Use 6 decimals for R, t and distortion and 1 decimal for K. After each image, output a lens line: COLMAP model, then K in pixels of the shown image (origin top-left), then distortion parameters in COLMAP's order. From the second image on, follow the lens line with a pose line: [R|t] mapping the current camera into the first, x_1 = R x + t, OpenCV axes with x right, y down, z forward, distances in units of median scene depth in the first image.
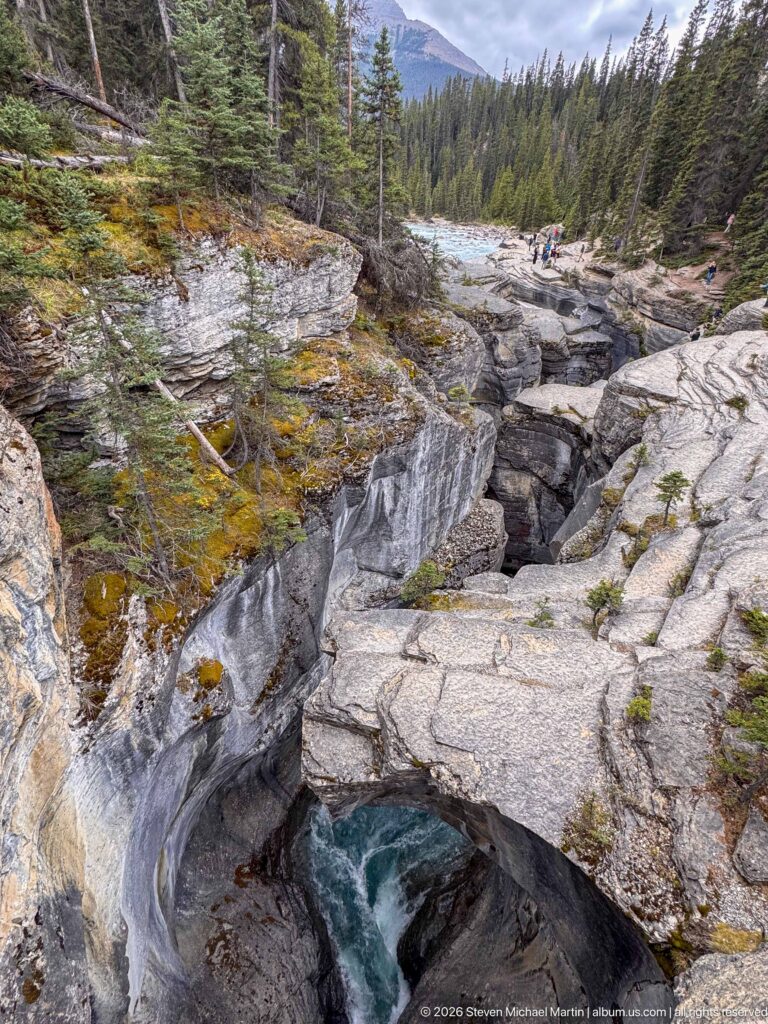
lens RADIAL K [[499.7, 0, 388.4], [0, 499.7, 511.5], [0, 0, 1]] dist [-0.002790, 0.000276]
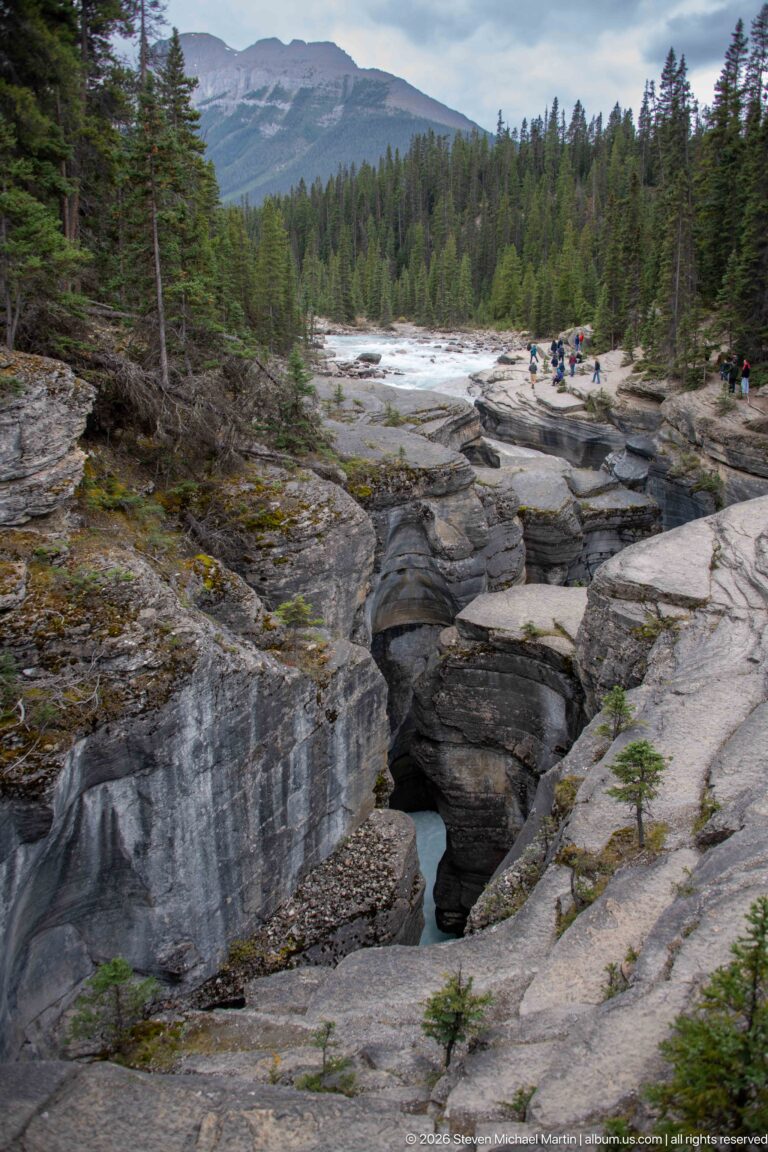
lens RADIAL K [[937.0, 0, 384.0], [0, 937.0, 576.0], [0, 0, 1]] dist [-0.135070, 0.084489]
pose [[0.998285, -0.048149, 0.033306, 0.259032], [0.055246, 0.963024, -0.263689, -0.006233], [-0.019378, 0.265077, 0.964032, 0.027246]]
